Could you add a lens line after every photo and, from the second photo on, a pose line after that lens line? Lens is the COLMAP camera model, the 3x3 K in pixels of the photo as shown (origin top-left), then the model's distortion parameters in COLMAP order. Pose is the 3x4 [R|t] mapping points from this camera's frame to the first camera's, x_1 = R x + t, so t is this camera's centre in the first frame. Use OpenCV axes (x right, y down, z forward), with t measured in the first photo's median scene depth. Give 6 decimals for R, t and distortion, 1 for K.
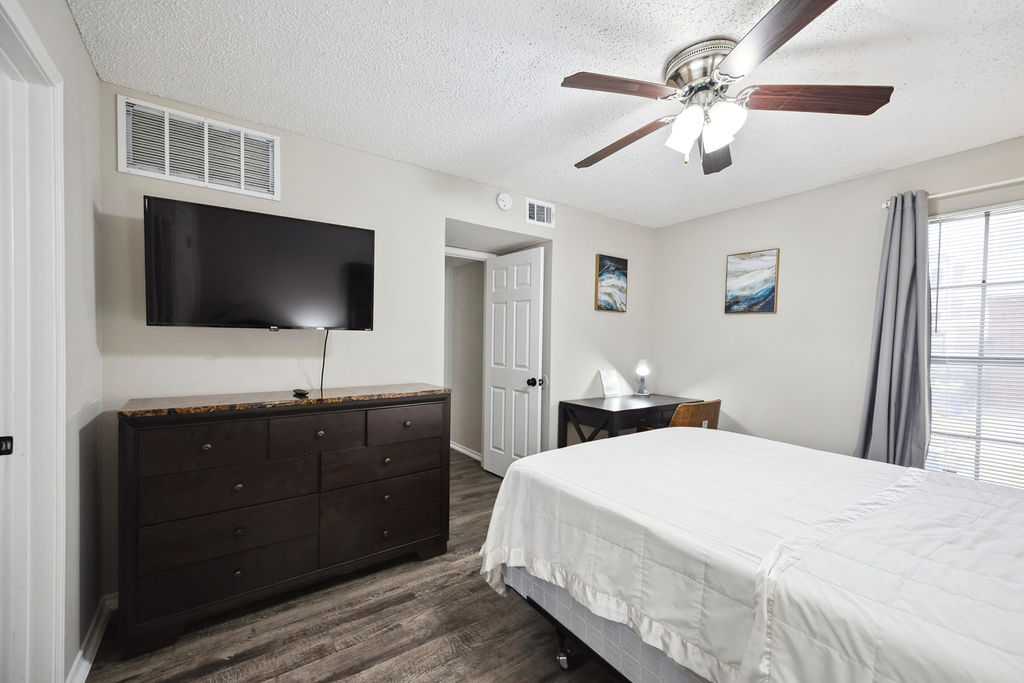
lens RADIAL K [[412.3, 0, 512.0], [0, 412.3, 341.5], [0, 0, 1]] dist [0.000192, -0.000049]
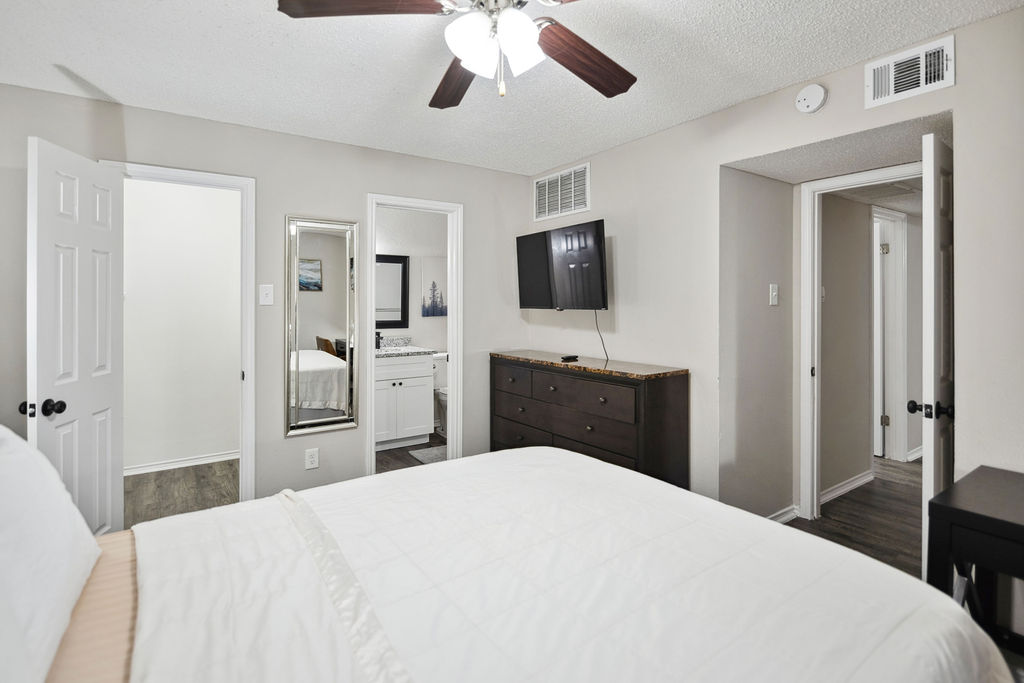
lens RADIAL K [[505.3, 0, 511.4], [0, 505.3, 303.0], [0, 0, 1]] dist [-0.001266, -0.000208]
pose [[-0.015626, -0.015732, -0.999754, 1.110612], [-0.010745, 0.999821, -0.015565, -0.023107], [0.999820, 0.010499, -0.015792, 0.841851]]
